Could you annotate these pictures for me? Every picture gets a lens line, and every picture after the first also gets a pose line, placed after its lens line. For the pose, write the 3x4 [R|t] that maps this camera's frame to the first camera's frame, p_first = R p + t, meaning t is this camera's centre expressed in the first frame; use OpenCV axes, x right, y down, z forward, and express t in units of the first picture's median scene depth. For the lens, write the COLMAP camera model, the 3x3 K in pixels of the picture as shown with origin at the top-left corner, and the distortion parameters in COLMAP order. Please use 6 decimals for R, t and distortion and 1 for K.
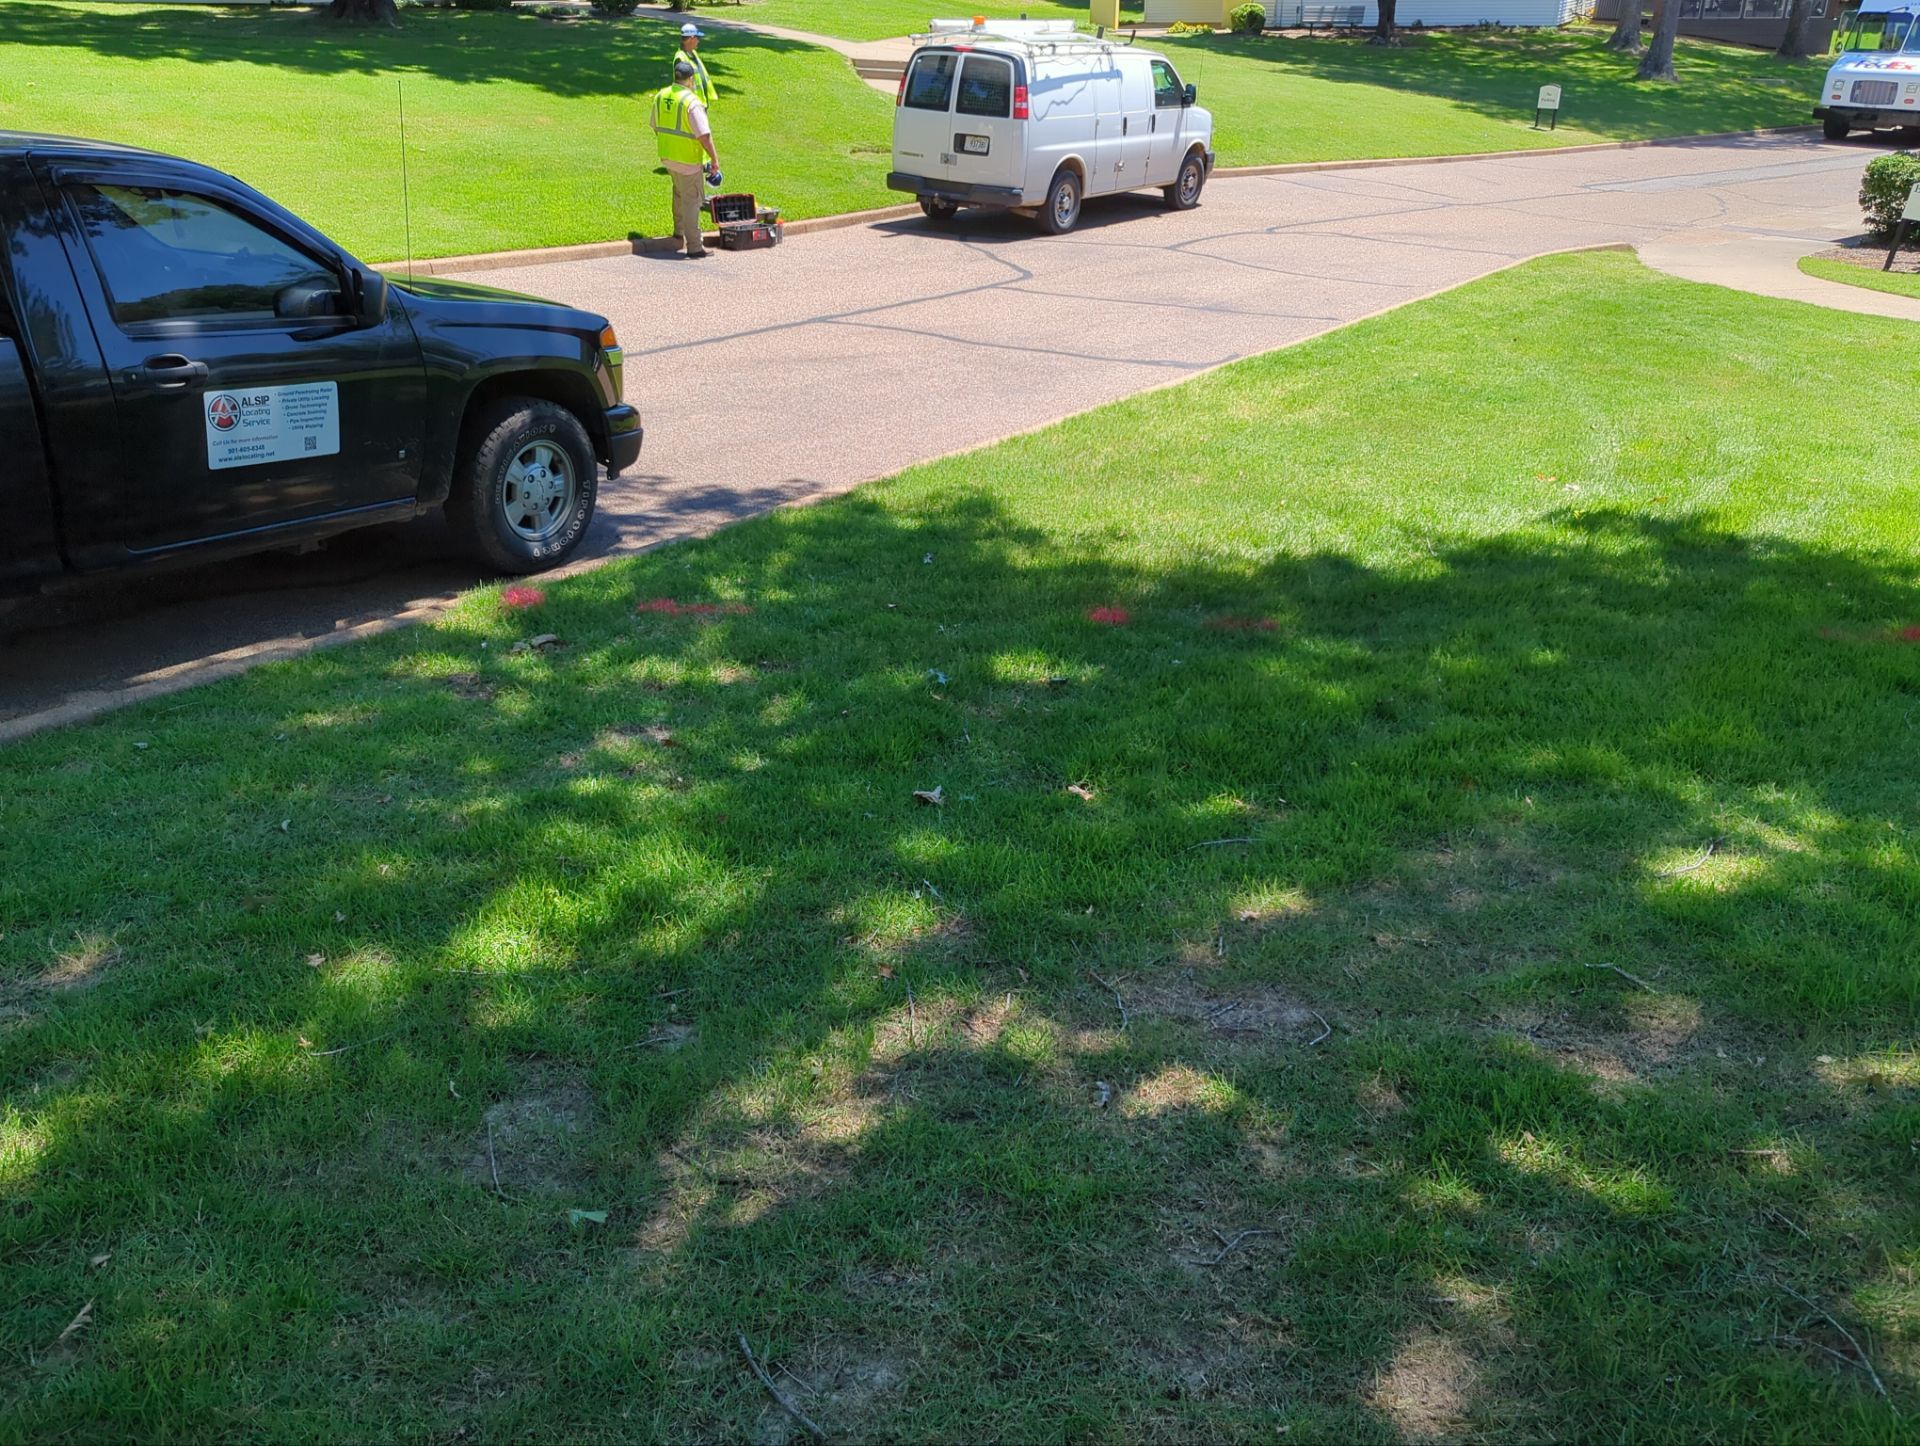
lens RADIAL K [[1566.1, 0, 948.5], [0, 1566.1, 736.7], [0, 0, 1]] dist [0.062450, -0.059506]
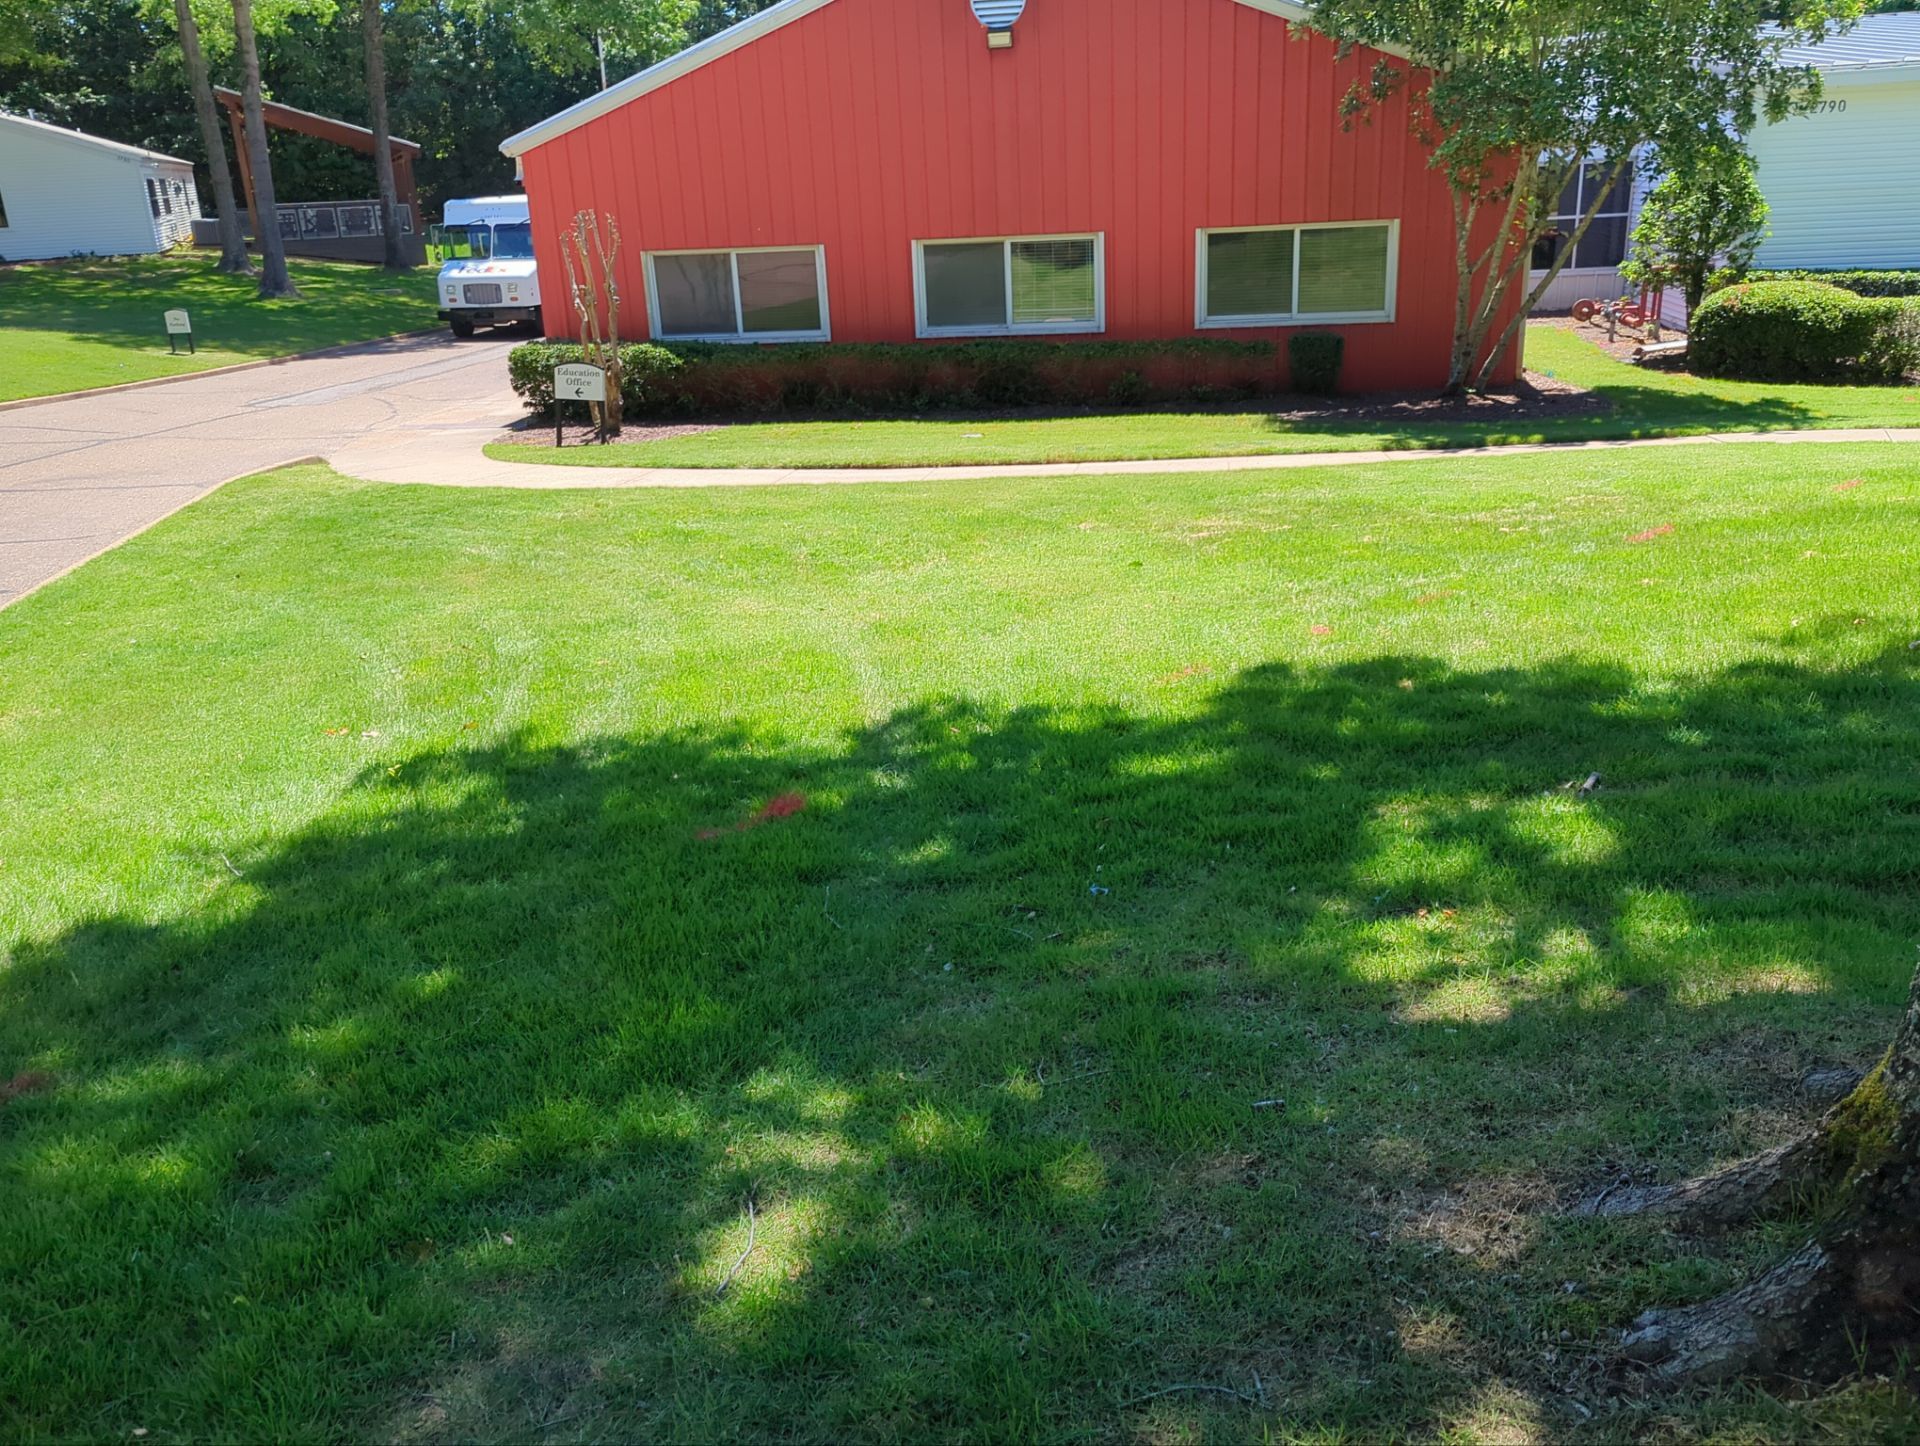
lens RADIAL K [[1566.1, 0, 968.1], [0, 1566.1, 721.8], [0, 0, 1]] dist [0.062450, -0.059506]
pose [[0.701288, -0.260083, 0.663741, 0.028084], [0.344846, 0.938653, 0.003453, -0.029496], [-0.623921, 0.226467, 0.747954, 0.079036]]
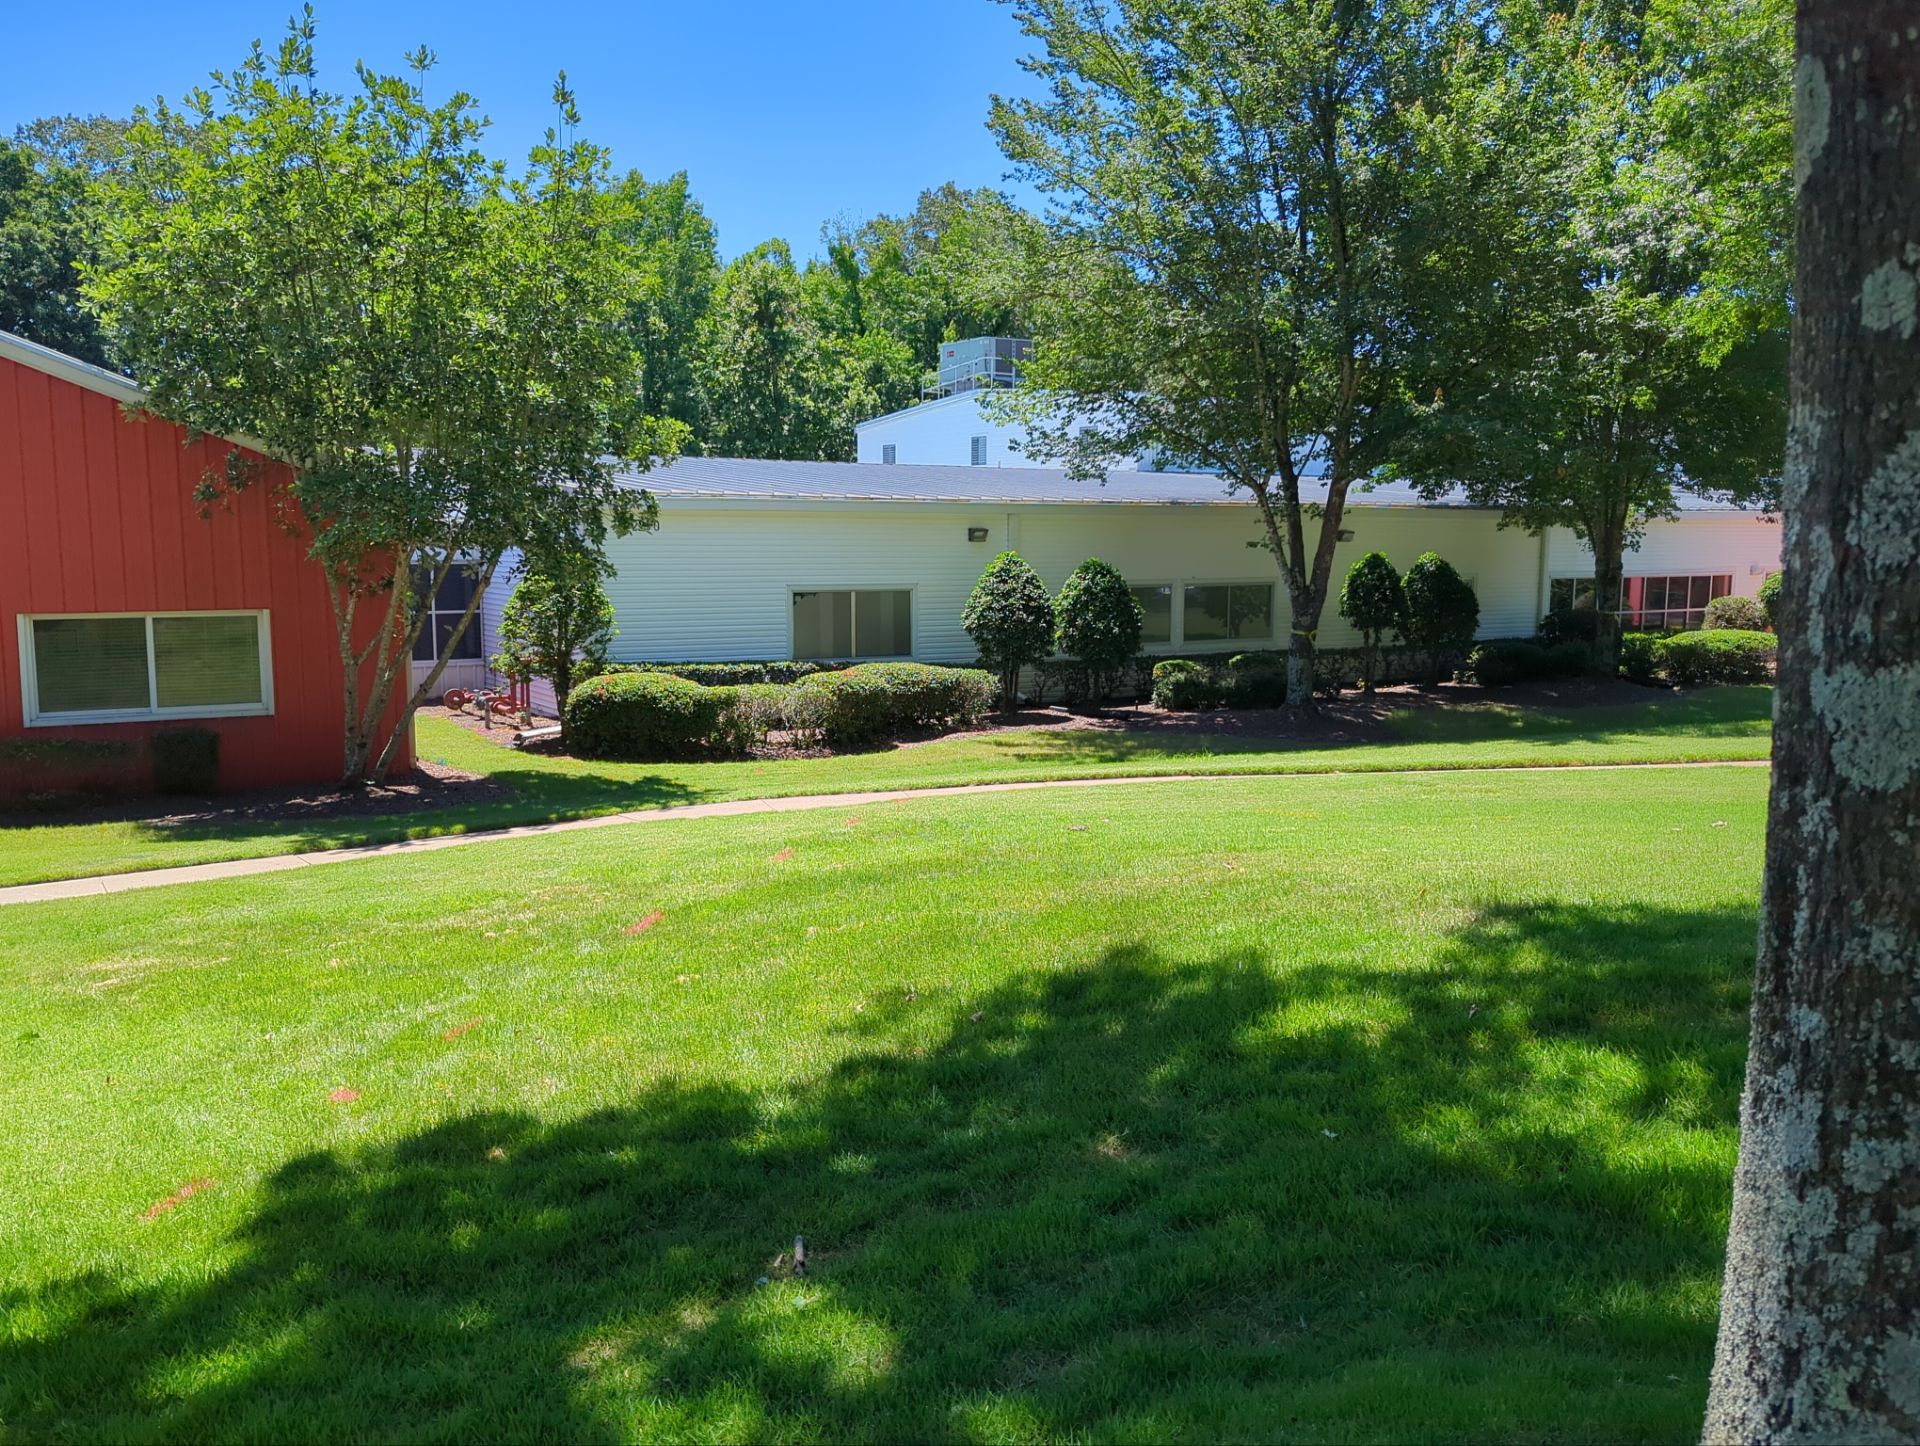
lens RADIAL K [[1566.1, 0, 966.9], [0, 1566.1, 720.5], [0, 0, 1]] dist [0.062450, -0.059506]
pose [[0.081568, -0.106988, 0.990909, 0.064369], [0.430467, 0.900489, 0.061791, -0.054791], [-0.898913, 0.421513, 0.119506, 0.136124]]
